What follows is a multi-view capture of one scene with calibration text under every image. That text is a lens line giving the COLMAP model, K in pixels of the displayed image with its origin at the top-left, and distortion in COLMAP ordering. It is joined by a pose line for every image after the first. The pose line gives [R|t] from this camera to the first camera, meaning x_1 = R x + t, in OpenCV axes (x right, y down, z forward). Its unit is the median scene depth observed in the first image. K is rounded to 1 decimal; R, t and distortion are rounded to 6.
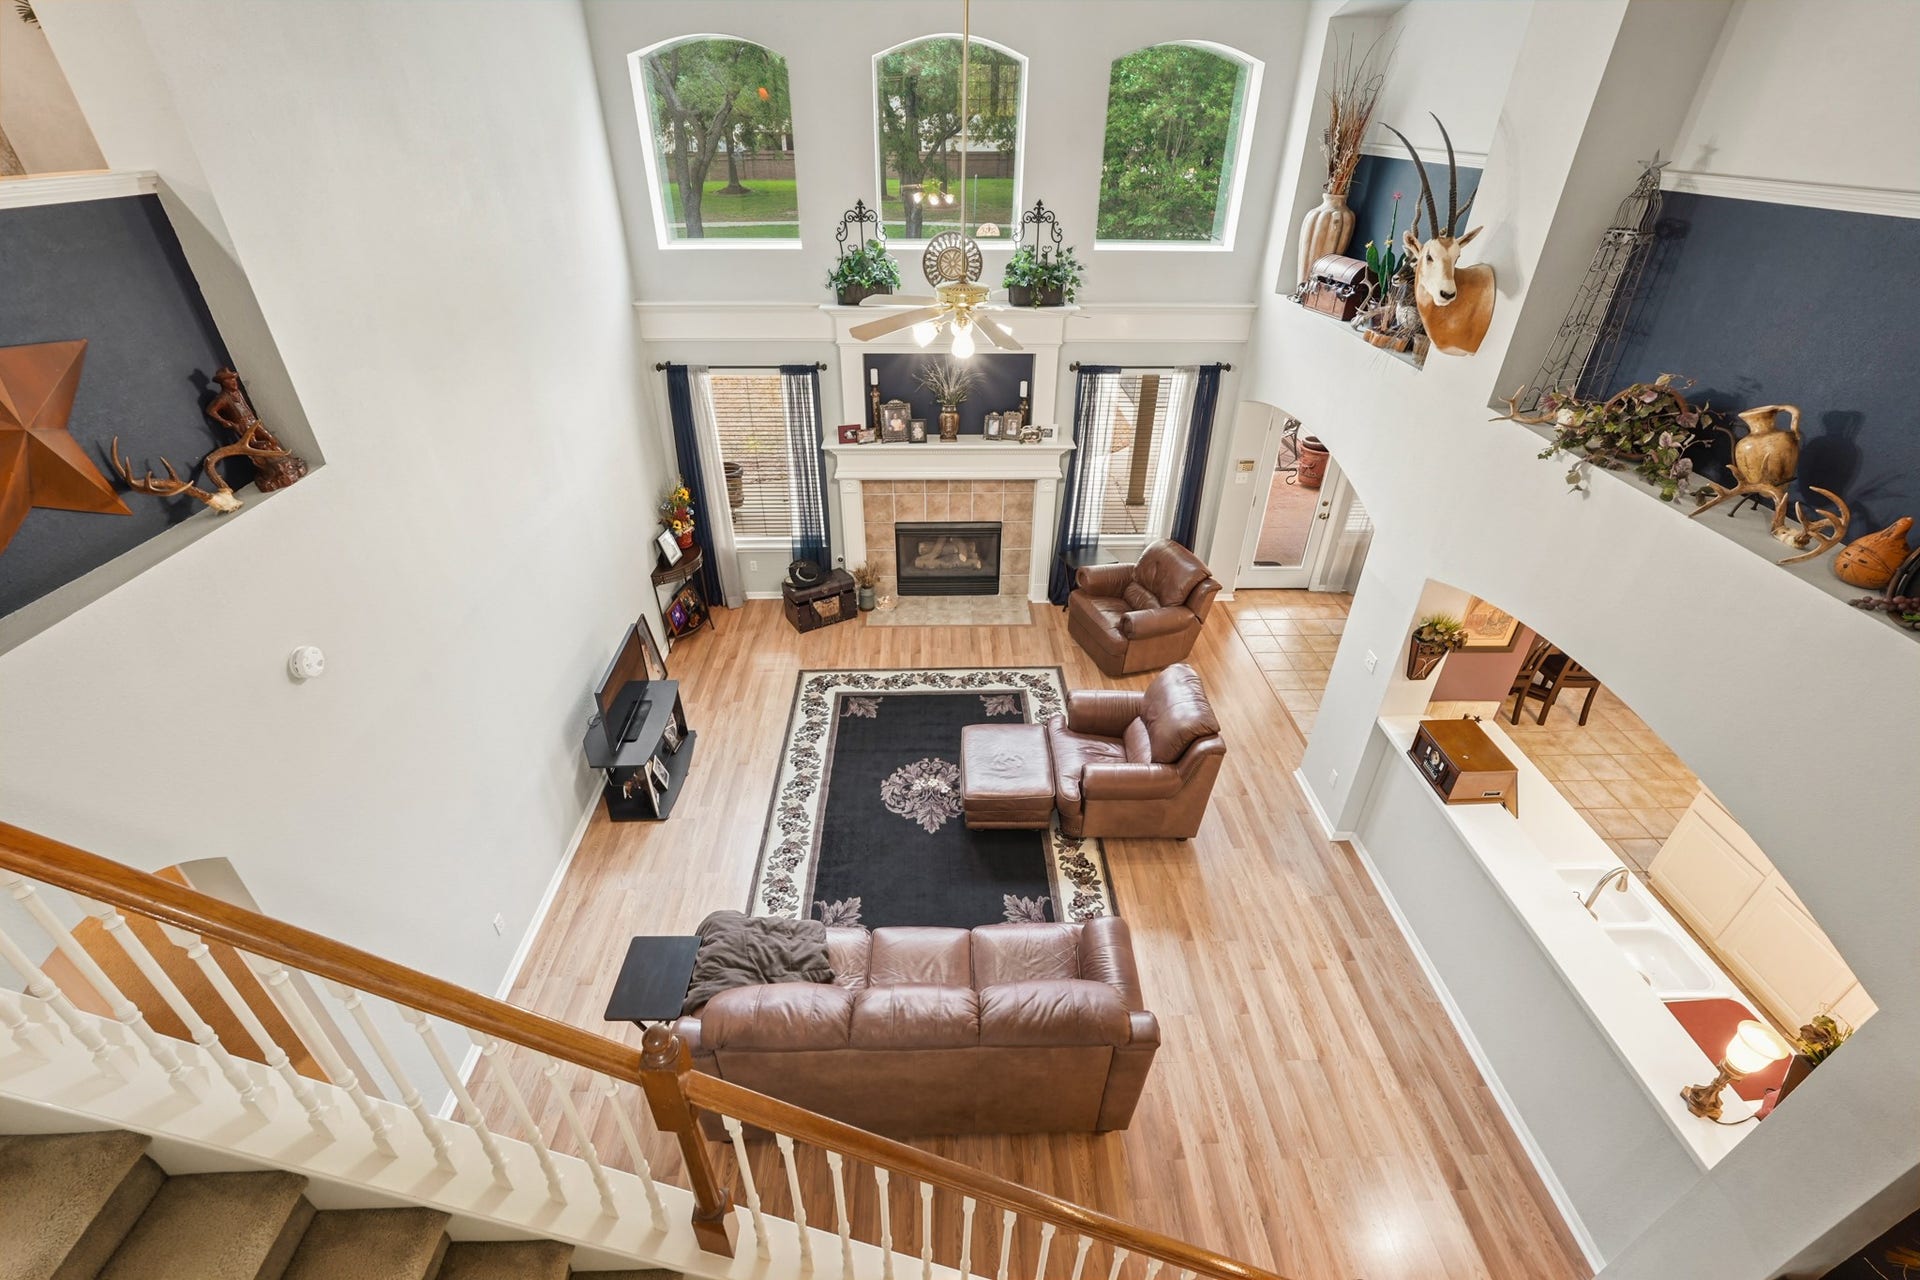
lens RADIAL K [[846.9, 0, 944.0], [0, 846.9, 642.1], [0, 0, 1]] dist [-0.014860, 0.005333]
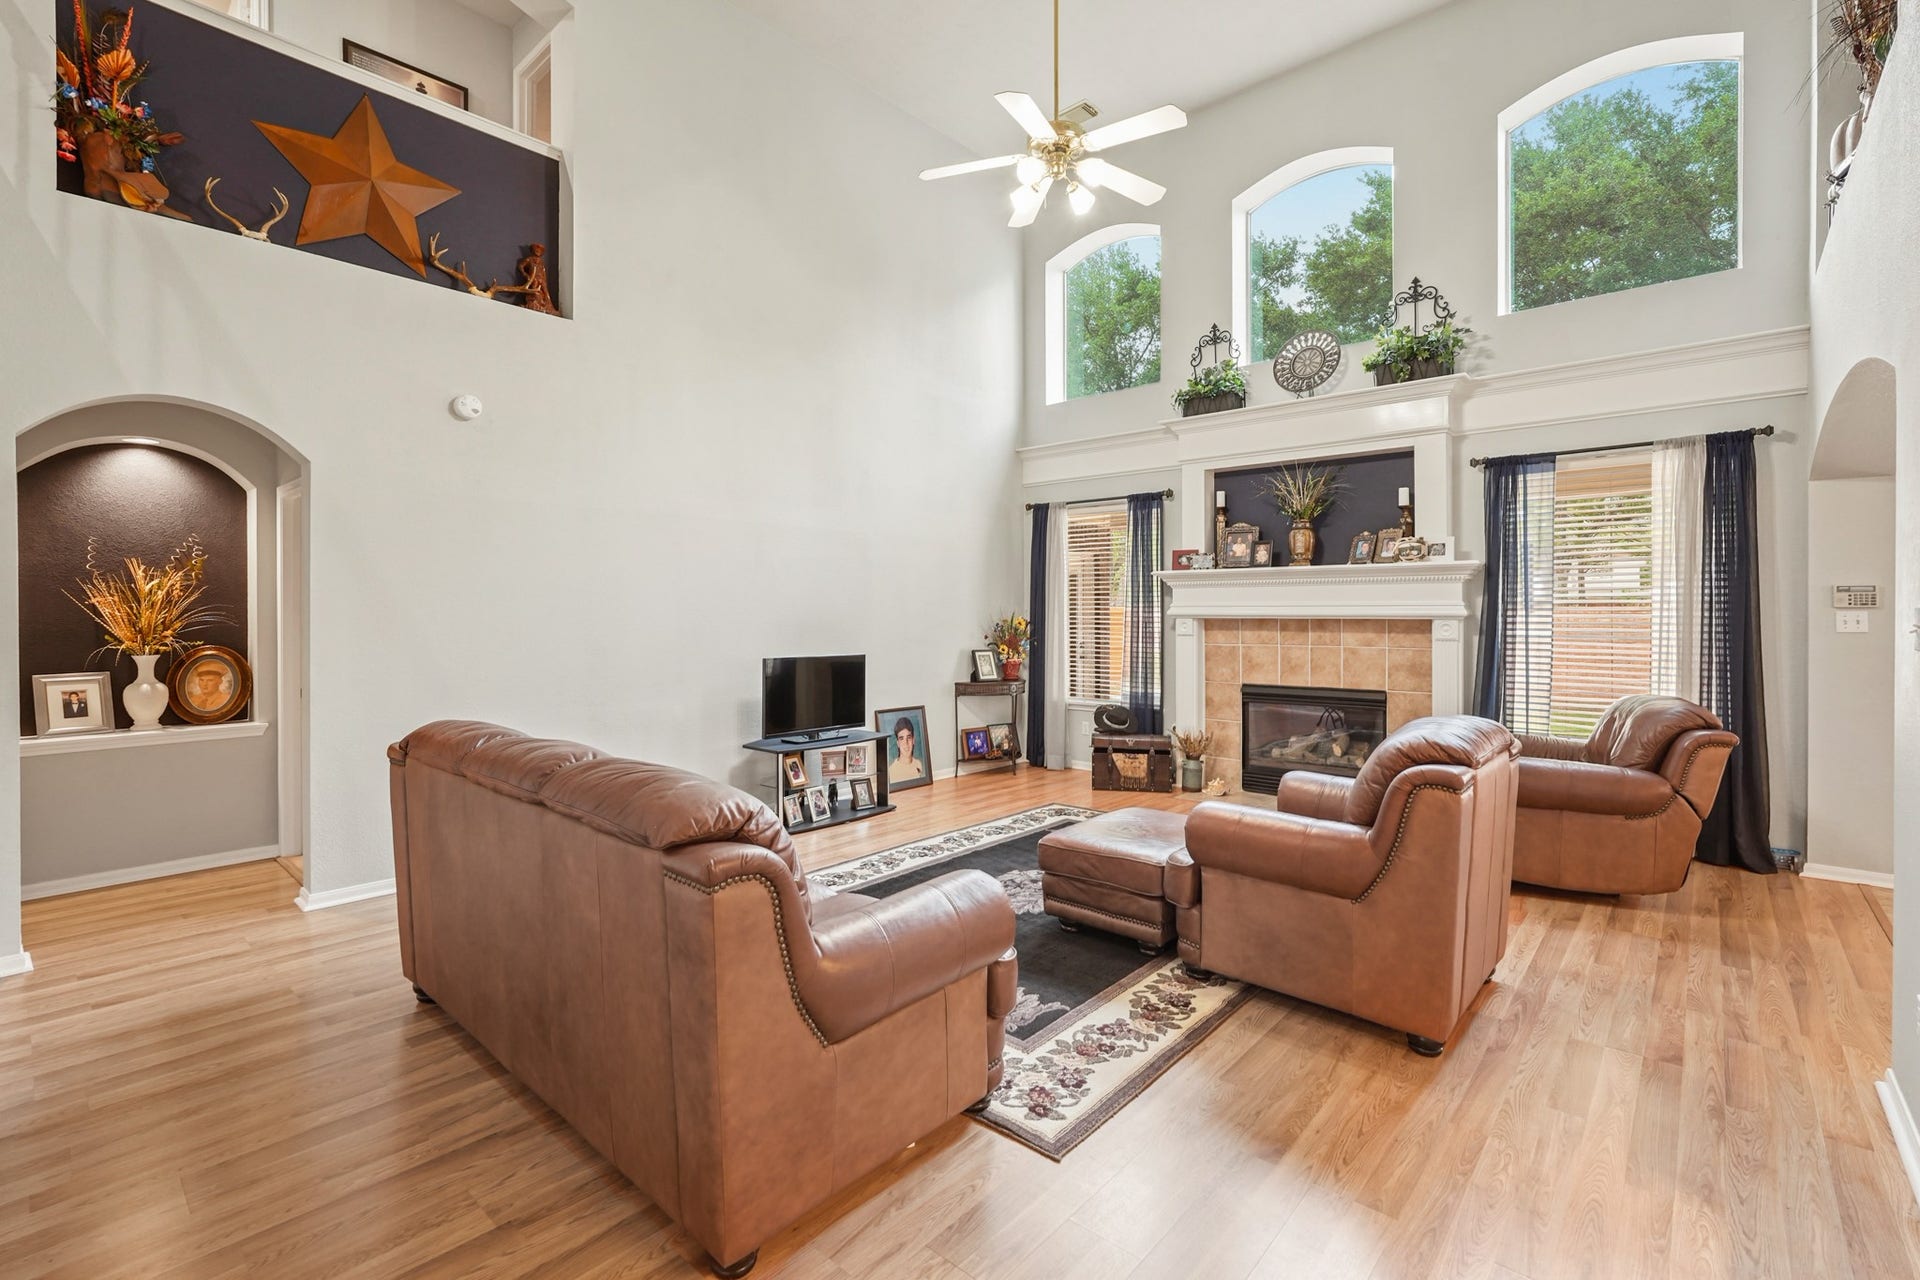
lens RADIAL K [[846.9, 0, 955.7], [0, 846.9, 614.7], [0, 0, 1]] dist [-0.014860, 0.005333]
pose [[0.732033, 0.000152, -0.681269, 0.319645], [-0.368833, 0.840860, -0.396128, 0.242538], [0.572792, 0.541253, 0.615593, 0.362067]]
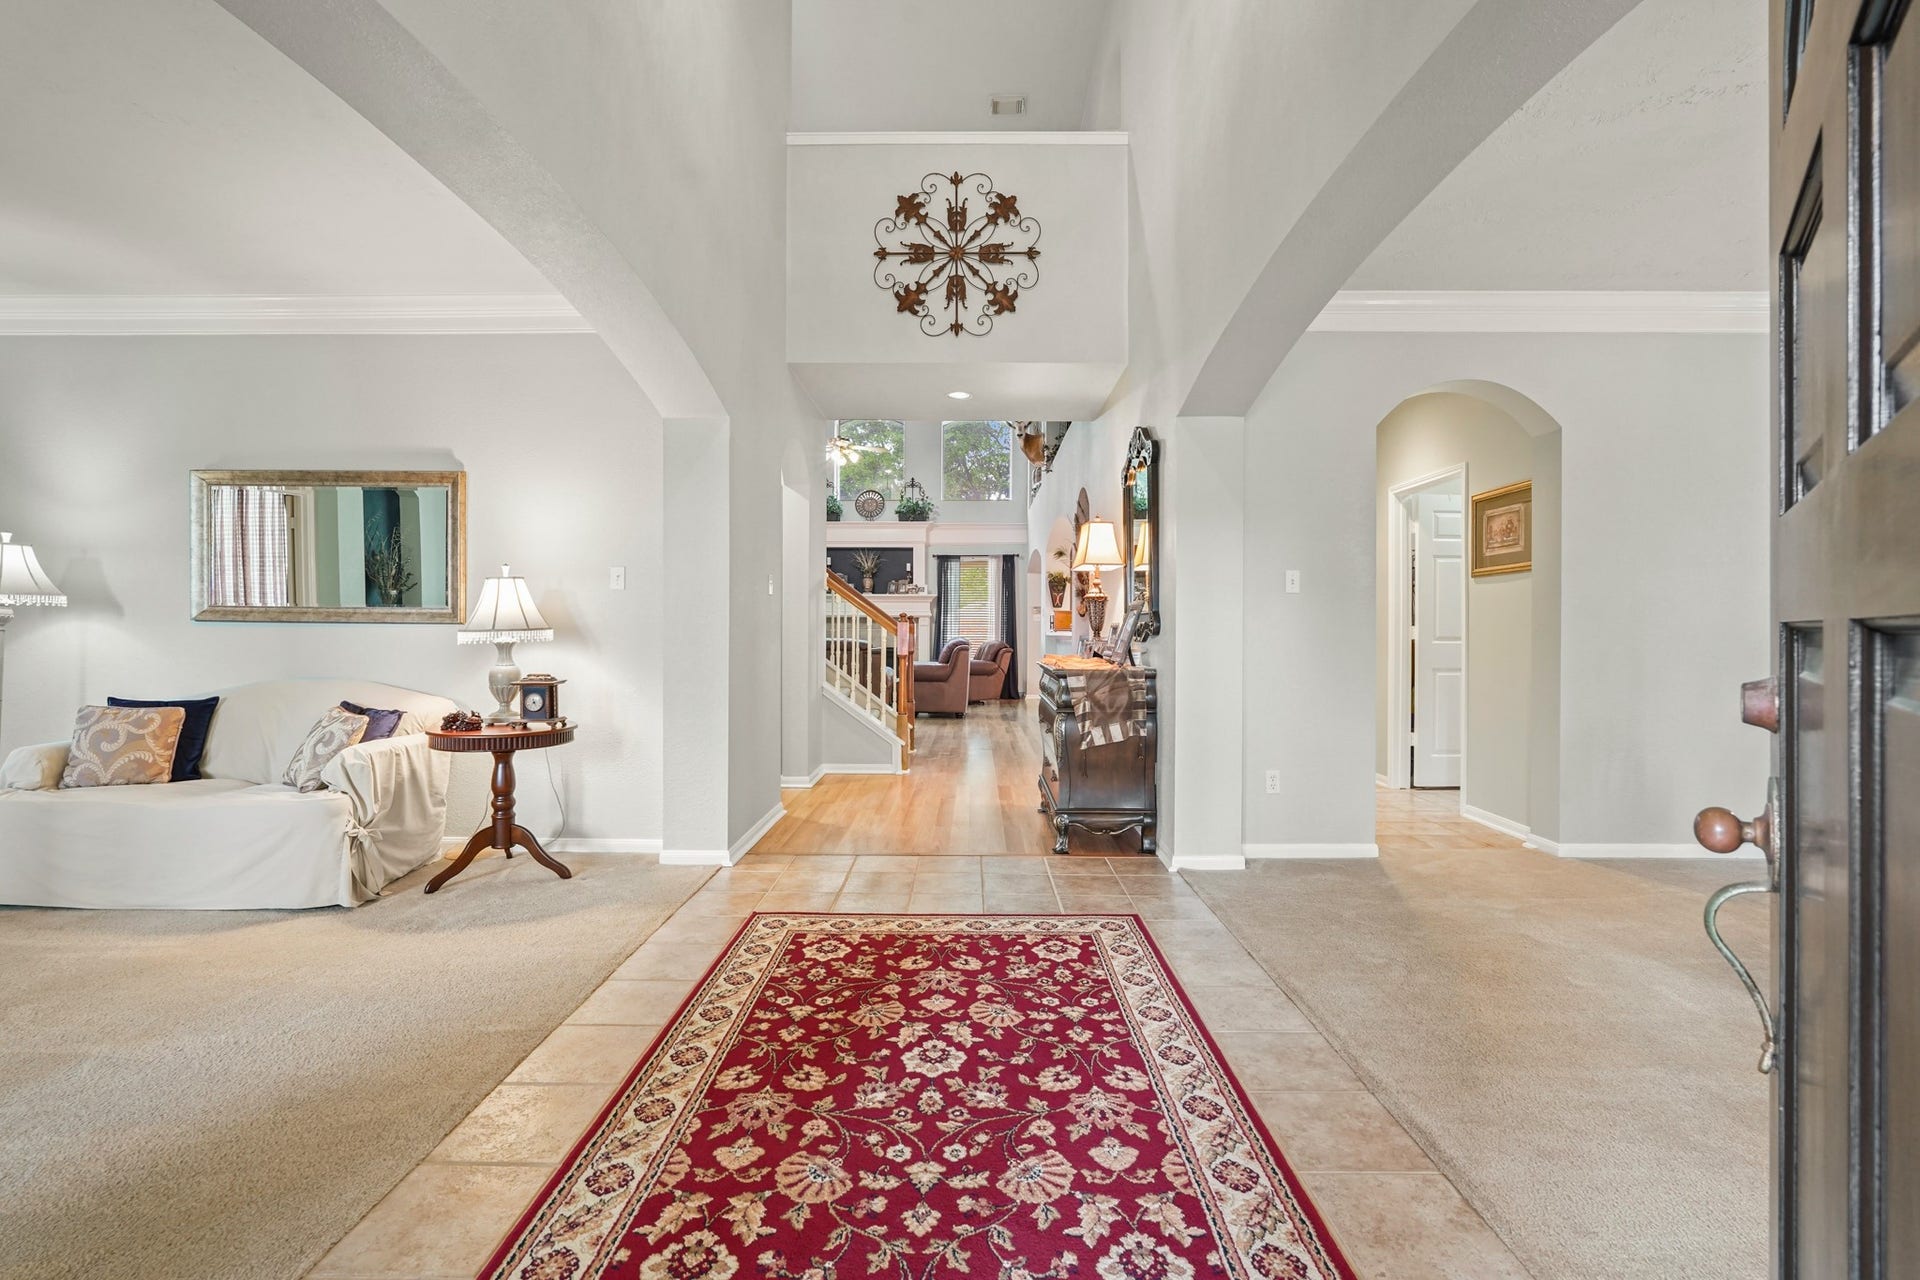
lens RADIAL K [[846.9, 0, 959.7], [0, 846.9, 636.6], [0, 0, 1]] dist [-0.014860, 0.005333]
pose [[0.999410, 0.000753, -0.034328, 0.272743], [-0.019300, 0.839195, -0.543488, 0.843225], [0.028399, 0.543830, 0.838715, -0.475689]]
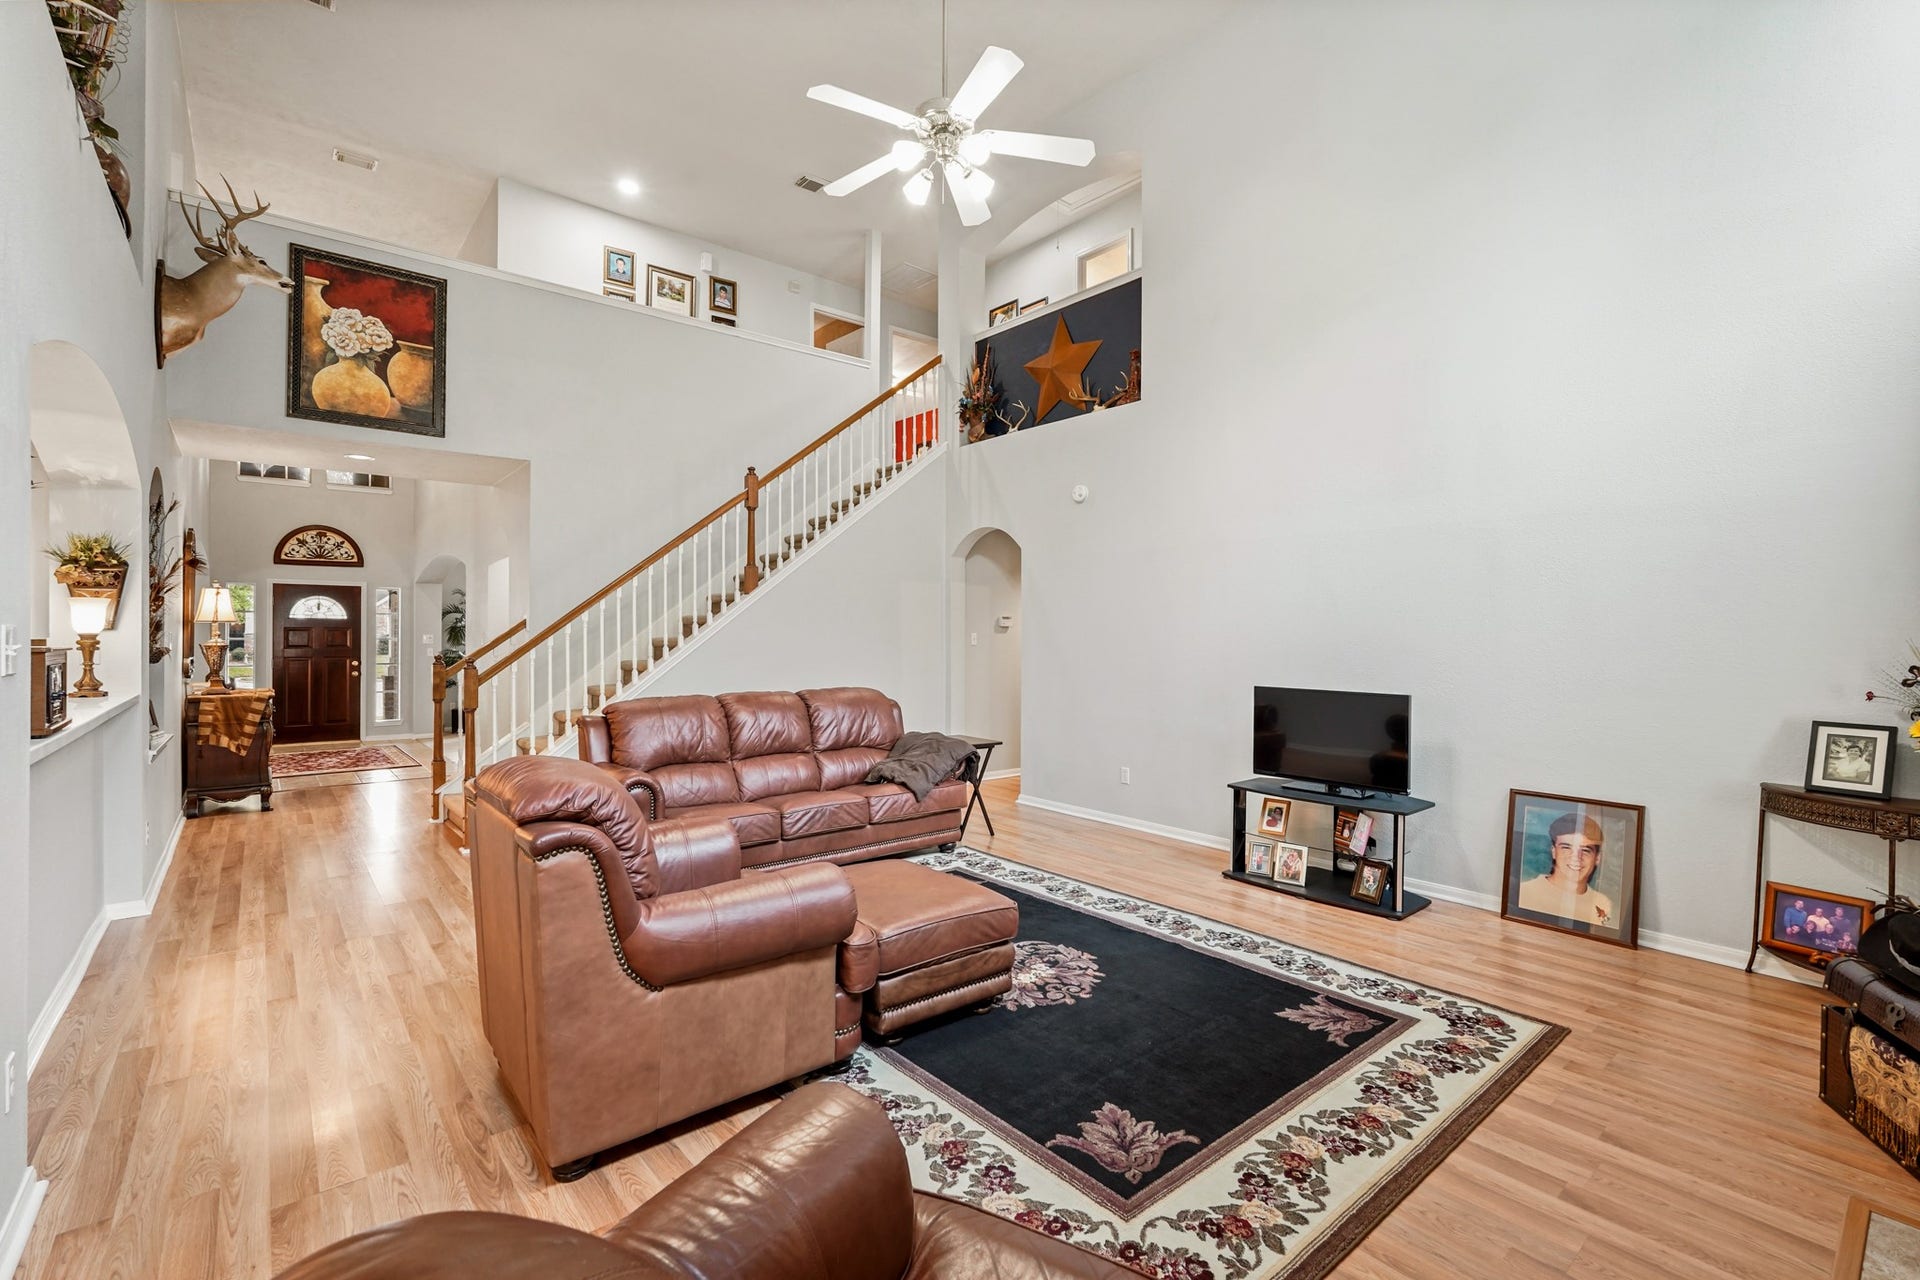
lens RADIAL K [[846.9, 0, 966.7], [0, 846.9, 624.2], [0, 0, 1]] dist [-0.014860, 0.005333]
pose [[-0.772771, -0.010761, -0.634594, 0.303985], [-0.349616, 0.841702, 0.411469, -0.193351], [0.529711, 0.539835, -0.654205, 1.032444]]
